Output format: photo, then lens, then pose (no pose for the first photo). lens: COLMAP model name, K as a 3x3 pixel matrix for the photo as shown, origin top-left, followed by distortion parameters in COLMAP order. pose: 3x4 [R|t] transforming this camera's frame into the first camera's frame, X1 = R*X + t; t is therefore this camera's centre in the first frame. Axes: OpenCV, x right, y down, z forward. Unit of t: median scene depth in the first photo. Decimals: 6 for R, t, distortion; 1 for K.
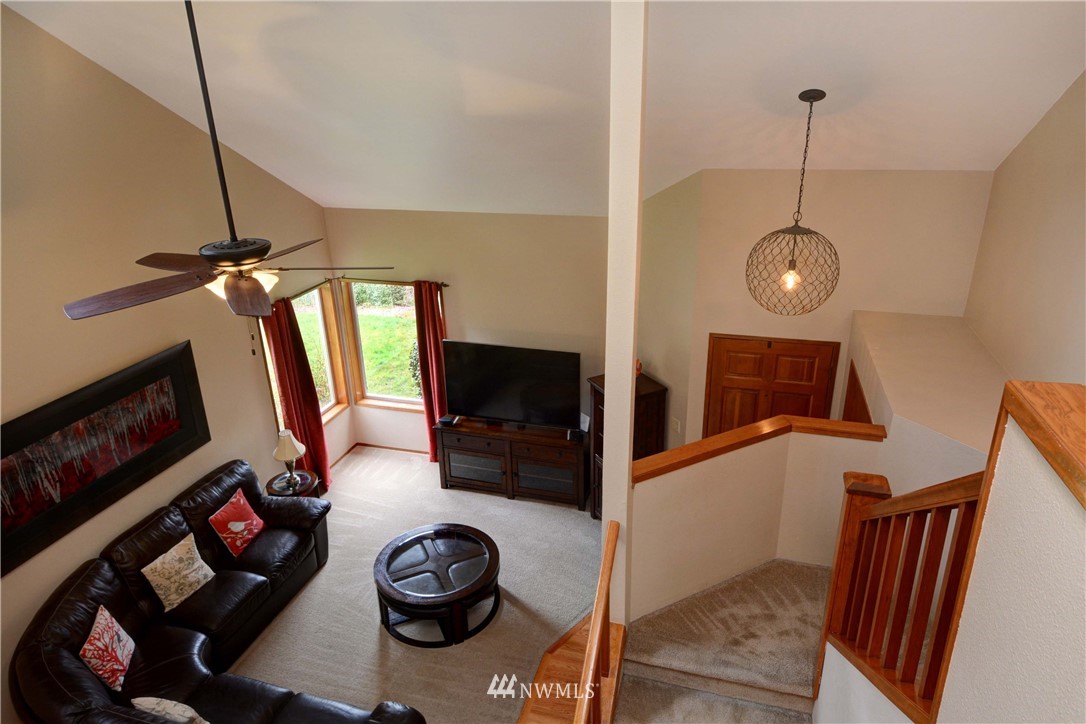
lens RADIAL K [[687.5, 0, 547.4], [0, 687.5, 366.0], [0, 0, 1]] dist [0.024475, -0.023593]
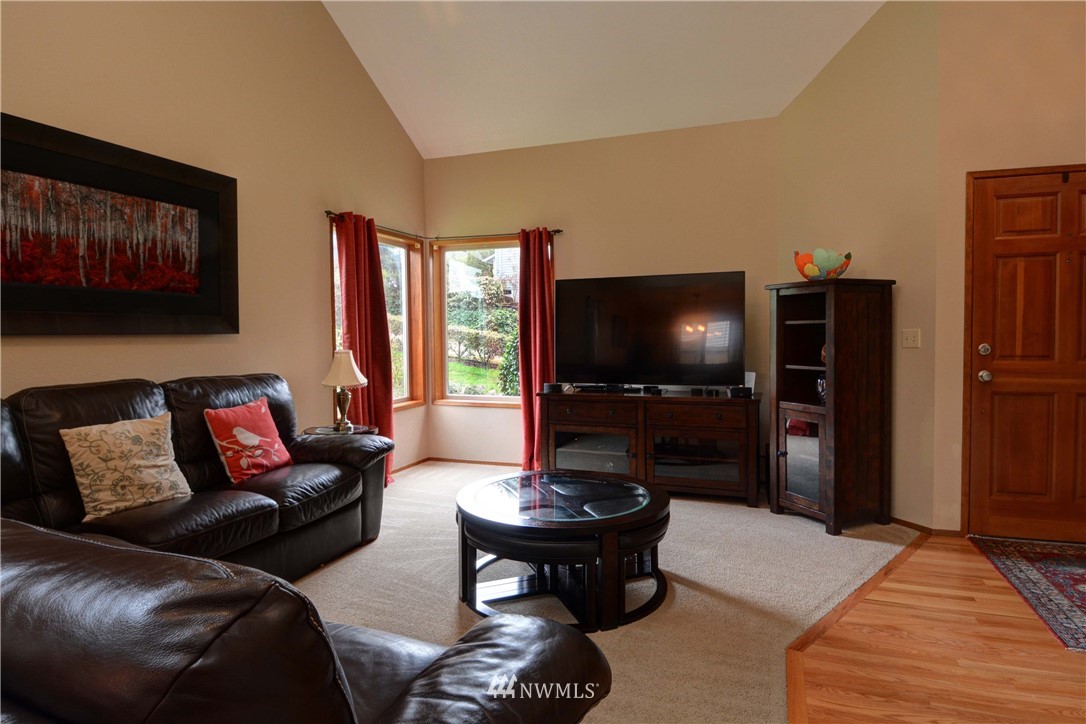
lens RADIAL K [[608.8, 0, 557.4], [0, 608.8, 345.0], [0, 0, 1]] dist [0.007409, -0.022945]
pose [[0.997980, 0.014828, -0.061770, -0.131369], [-0.034825, 0.940946, -0.336761, 0.329383], [0.053129, 0.338232, 0.939562, 0.460025]]
